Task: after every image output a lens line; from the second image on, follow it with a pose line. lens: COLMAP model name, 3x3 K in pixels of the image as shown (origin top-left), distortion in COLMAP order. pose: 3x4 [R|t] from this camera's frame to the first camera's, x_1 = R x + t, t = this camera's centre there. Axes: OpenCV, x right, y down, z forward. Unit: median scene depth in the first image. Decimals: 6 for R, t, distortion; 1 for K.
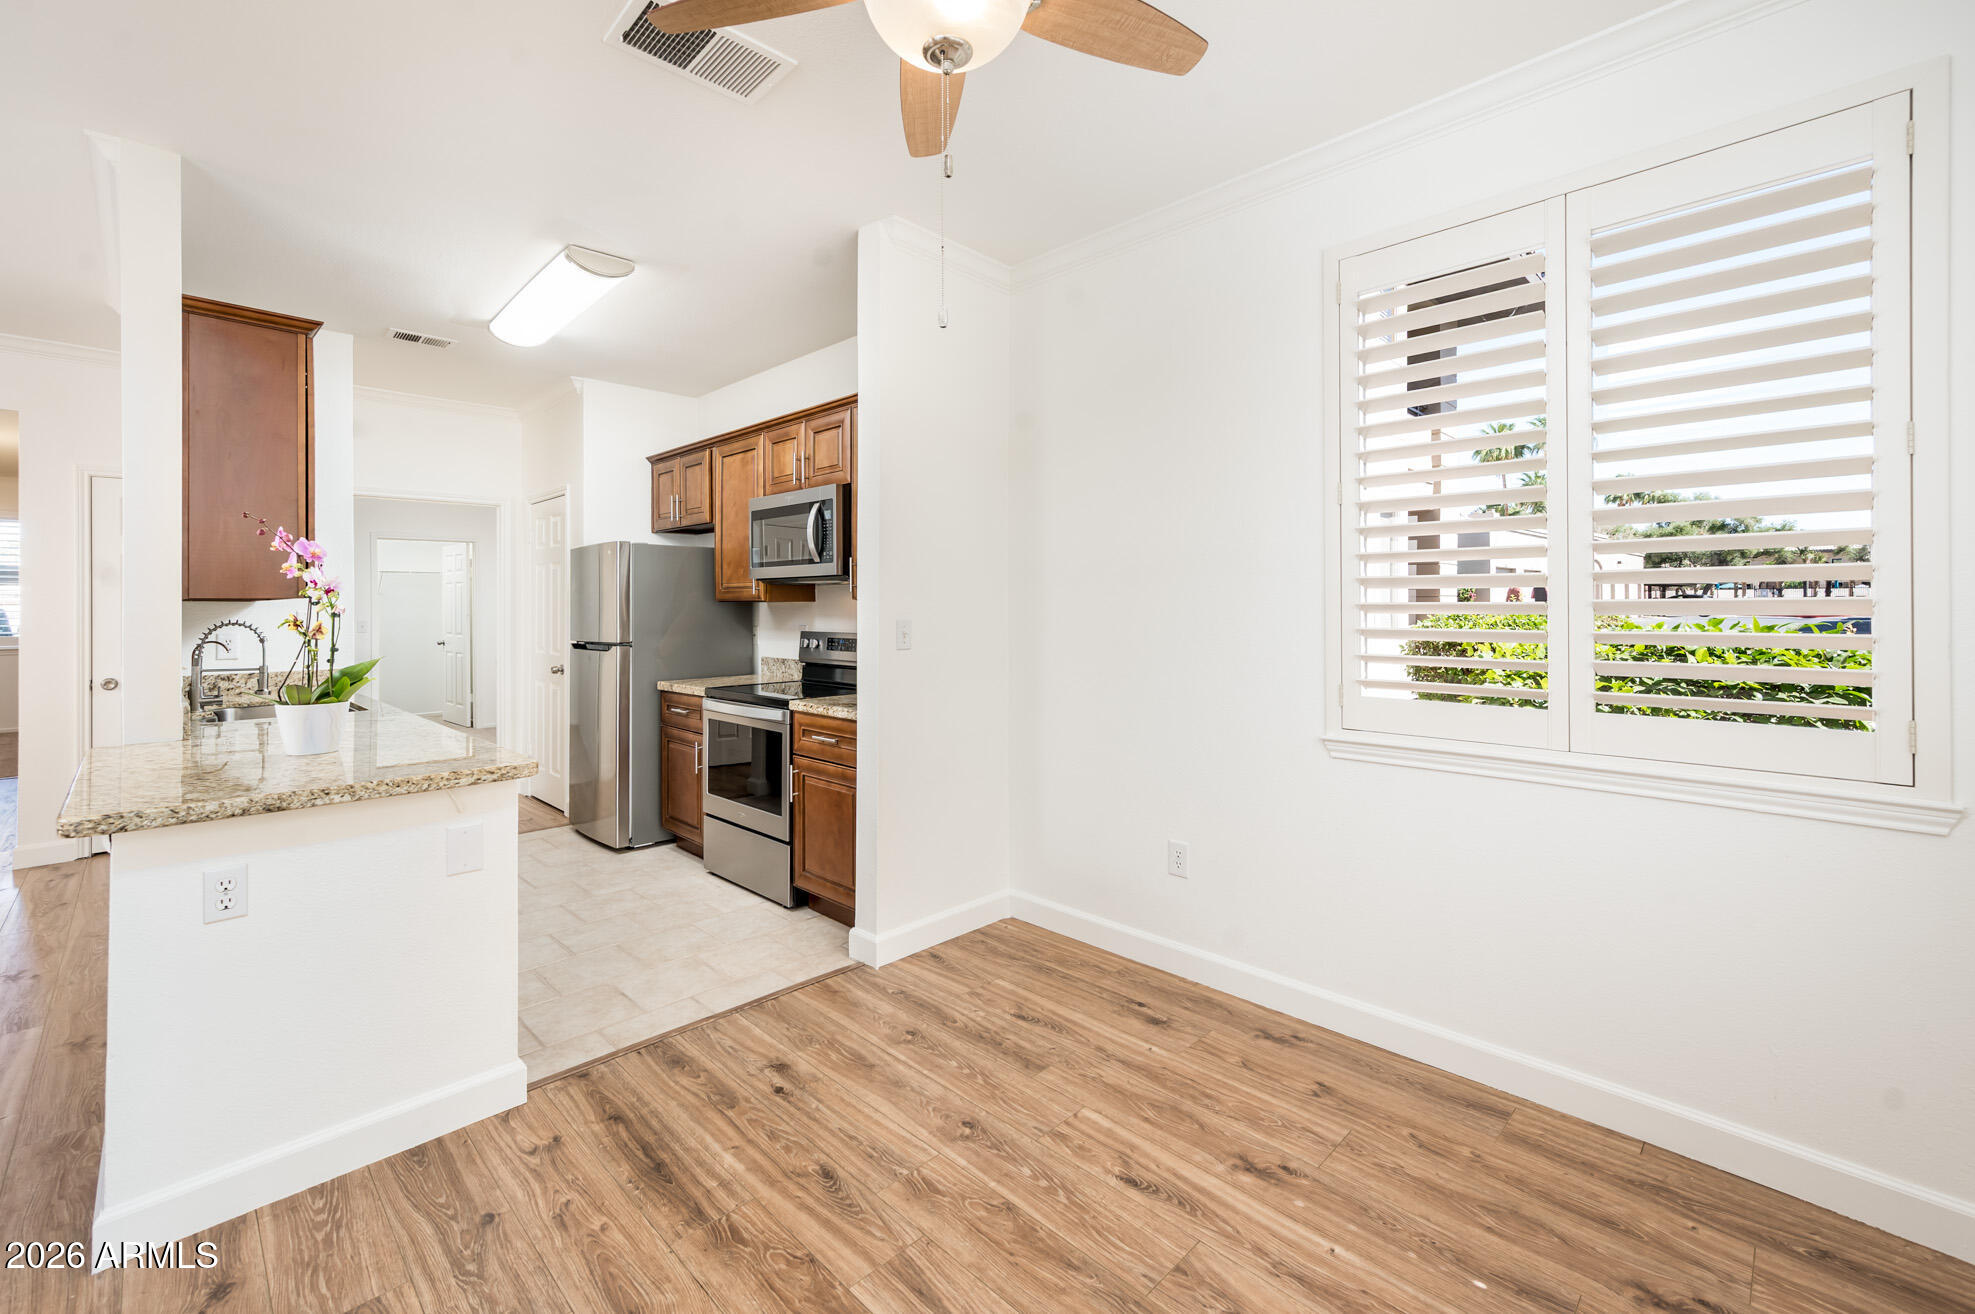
lens RADIAL K [[840.9, 0, 974.2], [0, 840.9, 601.8], [0, 0, 1]] dist [0.004380, 0.000390]
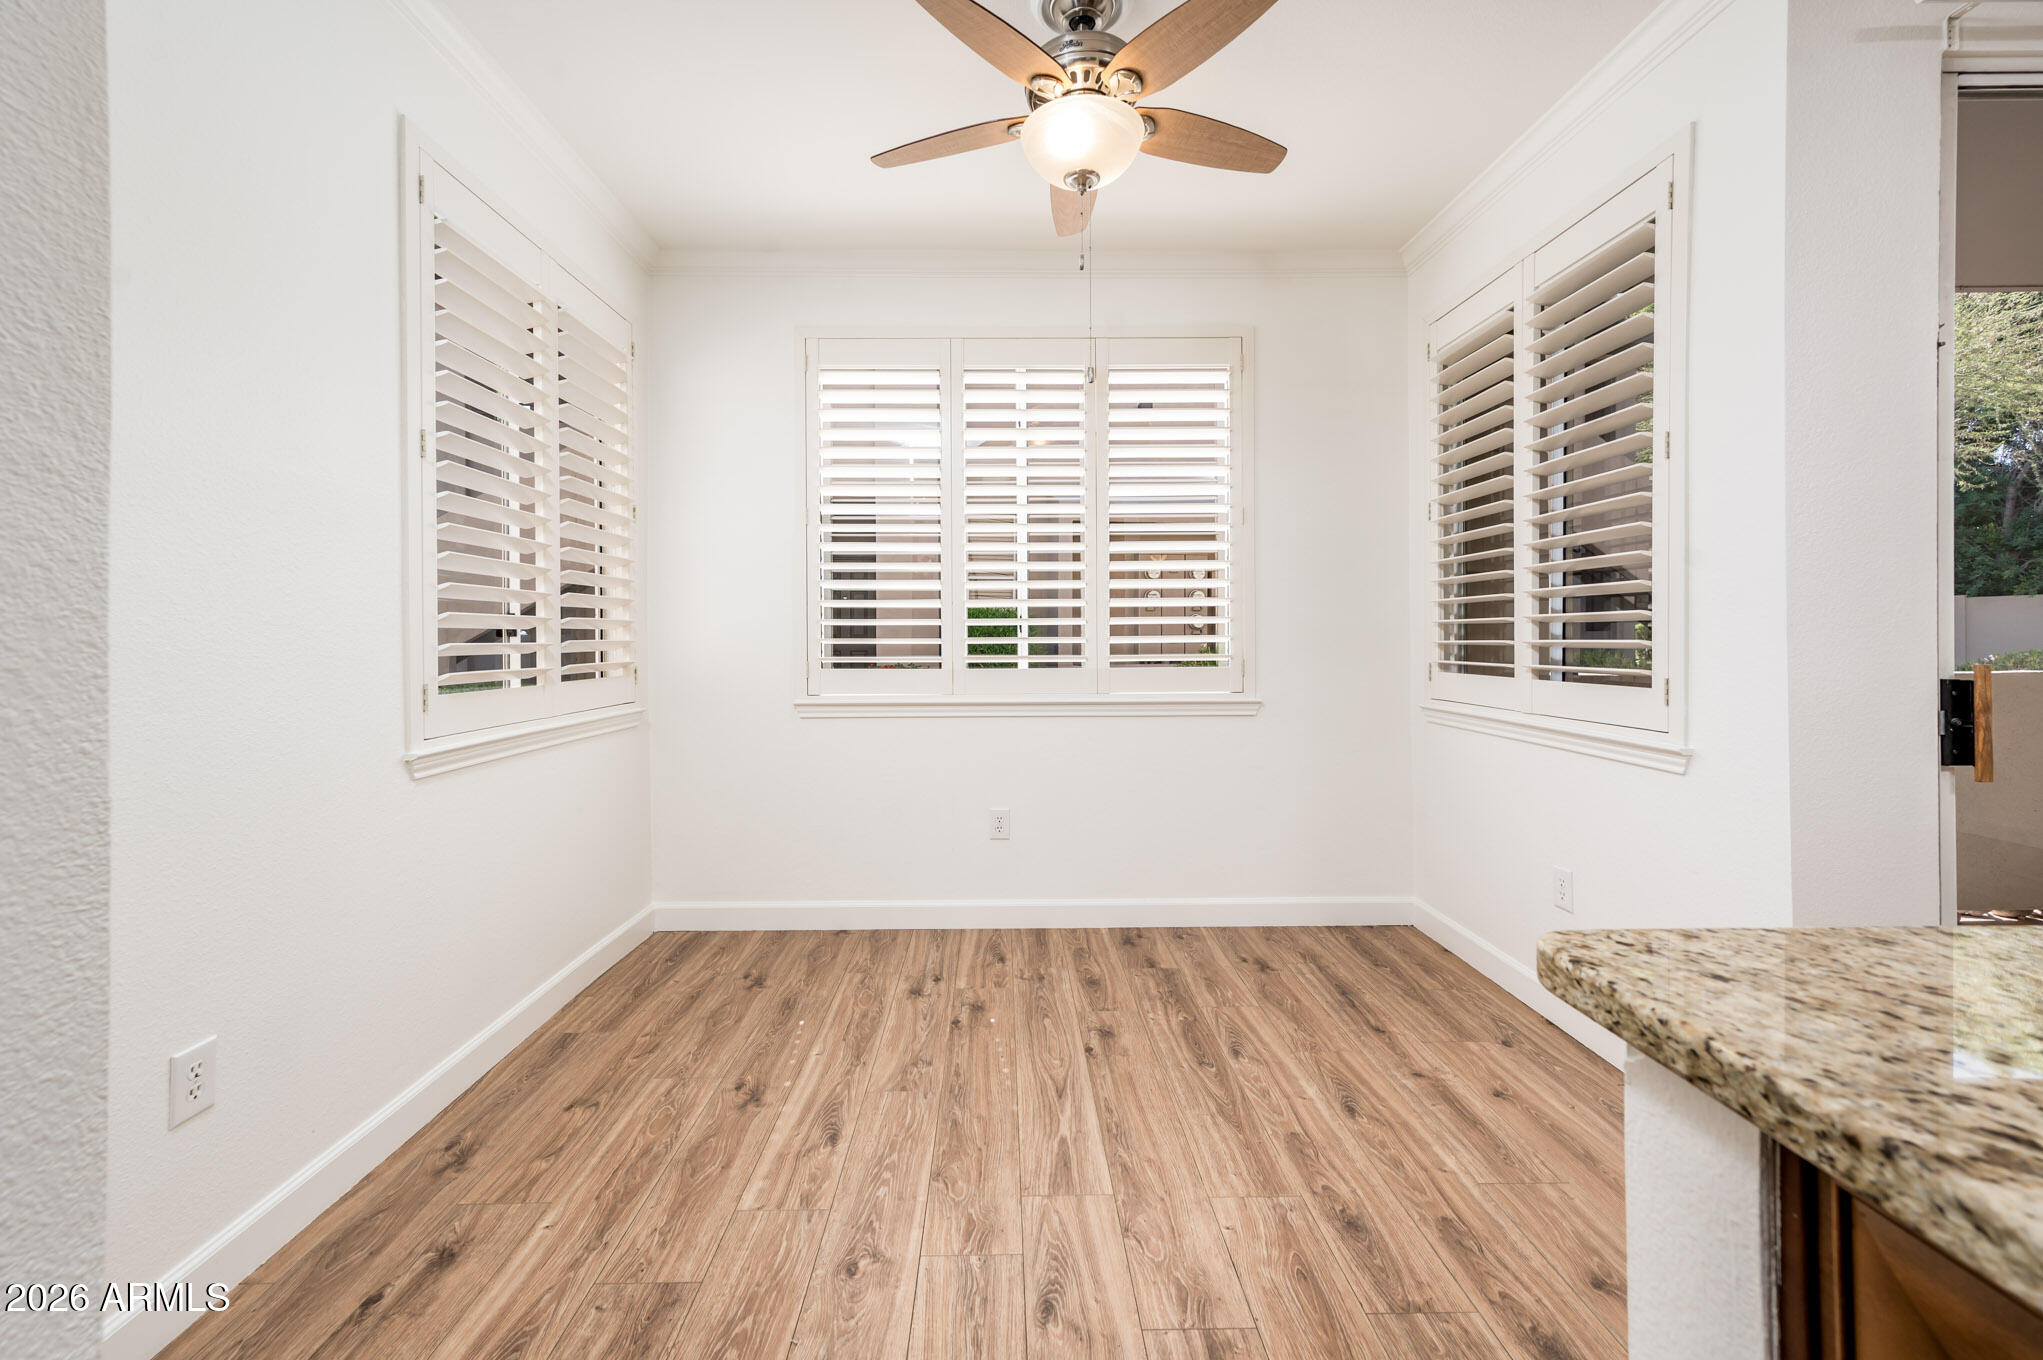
lens RADIAL K [[843.8, 0, 1007.2], [0, 843.8, 638.9], [0, 0, 1]] dist [0.001008, -0.000082]
pose [[-0.721970, 0.006420, 0.691895, -0.366458], [0.006105, 0.999977, -0.002909, 0.042080], [-0.691897, 0.002124, -0.721993, 0.849490]]
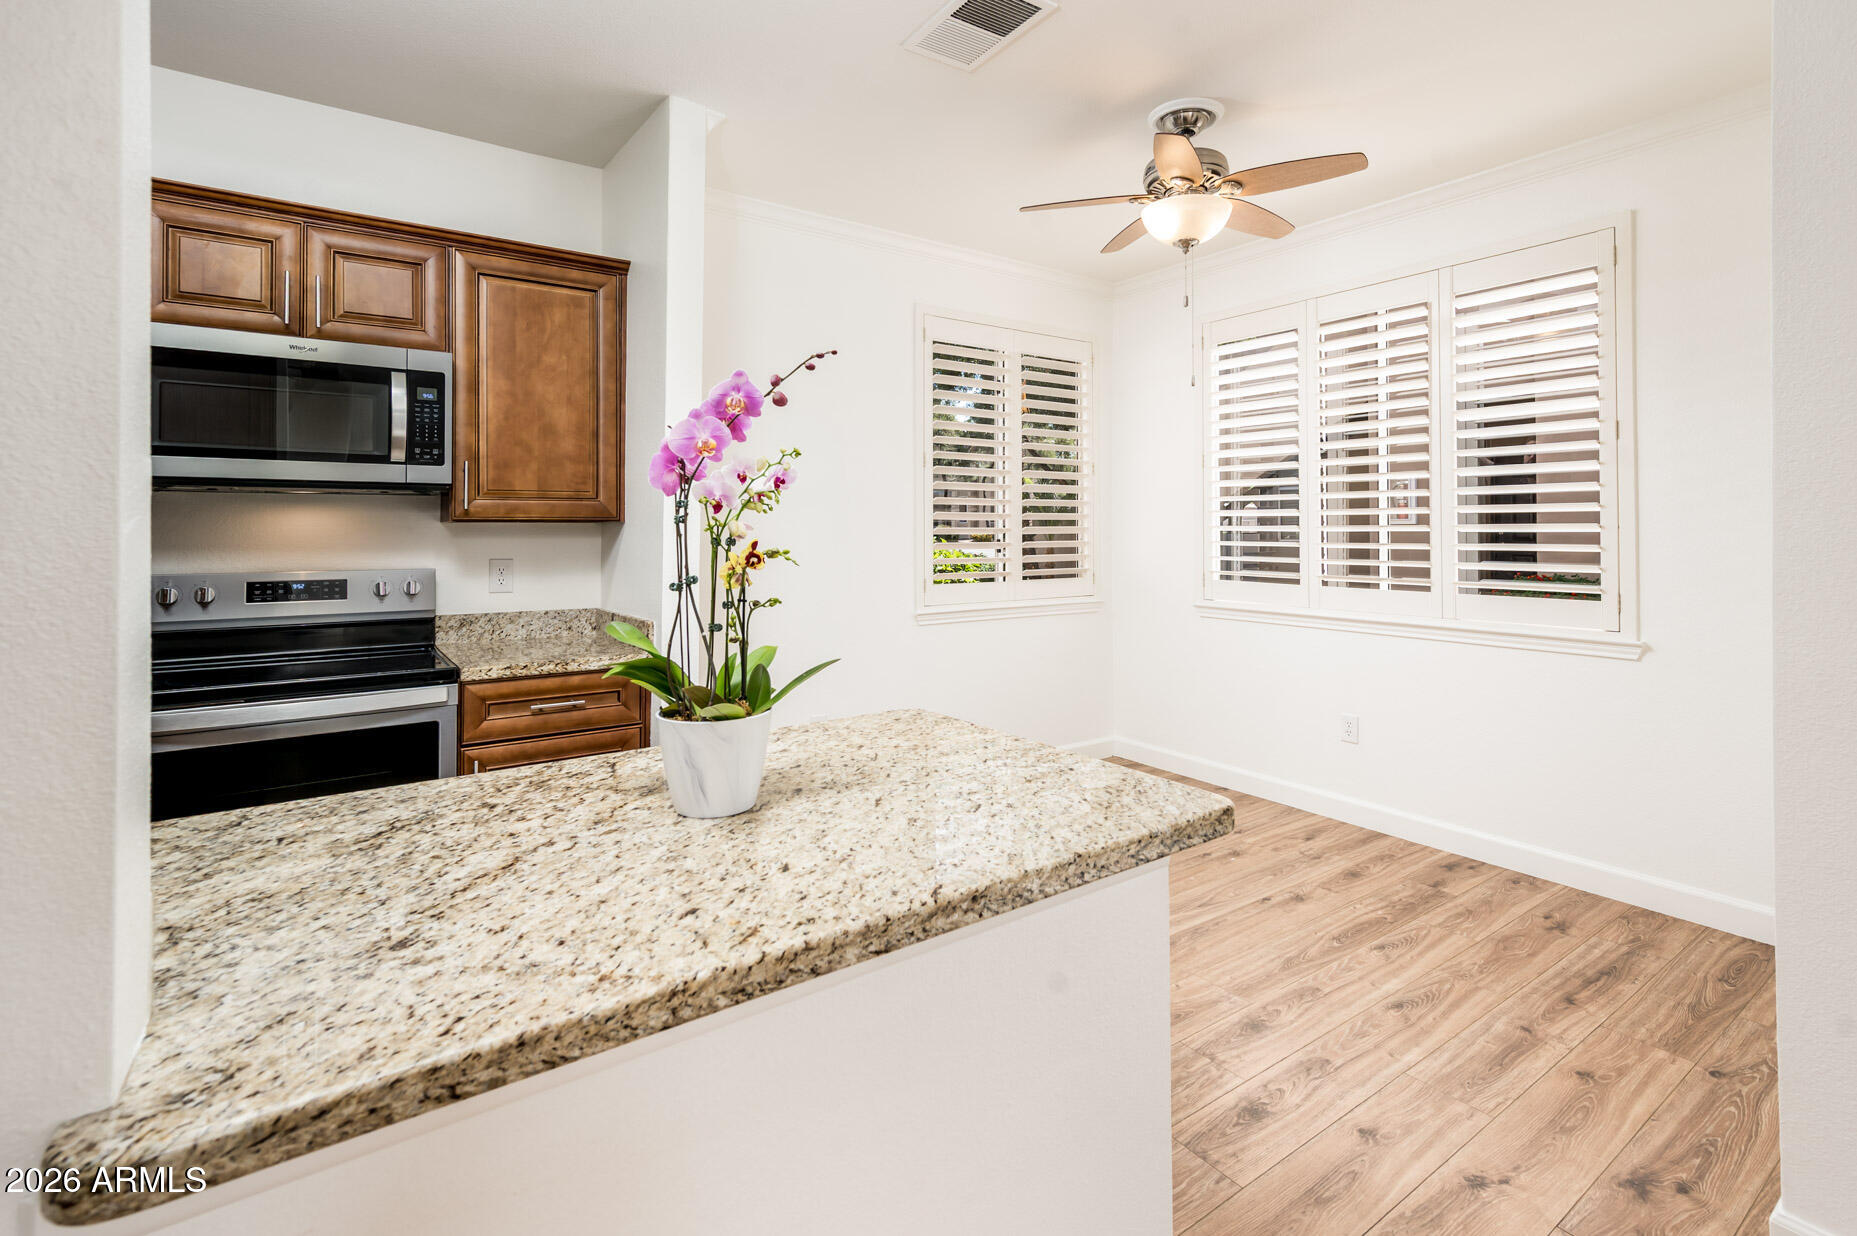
lens RADIAL K [[862.9, 0, 927.2], [0, 862.9, 522.9], [0, 0, 1]] dist [0.000777, 0.000395]
pose [[0.165960, 0.012654, 0.986051, -0.845457], [-0.003946, 0.999918, -0.012168, 0.007193], [-0.986125, -0.001871, 0.165997, 0.513460]]
